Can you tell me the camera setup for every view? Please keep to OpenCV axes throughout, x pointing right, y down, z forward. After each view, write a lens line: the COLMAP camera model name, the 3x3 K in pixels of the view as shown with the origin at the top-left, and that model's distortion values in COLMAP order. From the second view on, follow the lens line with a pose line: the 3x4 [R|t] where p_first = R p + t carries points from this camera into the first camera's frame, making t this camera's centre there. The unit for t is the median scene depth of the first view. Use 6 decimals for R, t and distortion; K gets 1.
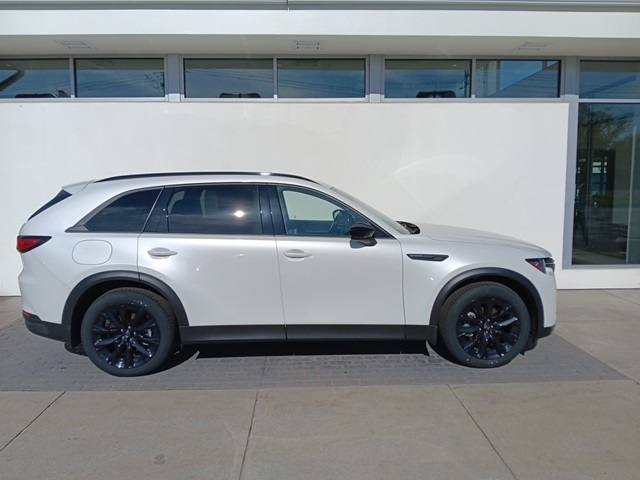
lens RADIAL K [[494.5, 0, 320.0], [0, 494.5, 240.0], [0, 0, 1]] dist [0.032745, -0.070669]
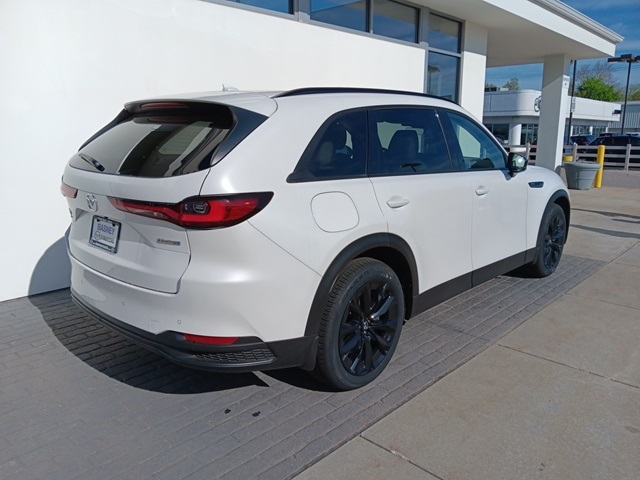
lens RADIAL K [[494.5, 0, 320.0], [0, 494.5, 240.0], [0, 0, 1]] dist [0.032745, -0.070669]
pose [[0.715953, -0.143430, 0.683256, -0.883054], [0.068038, 0.988345, 0.136181, -0.025283], [-0.694825, -0.051012, 0.717368, 0.556842]]
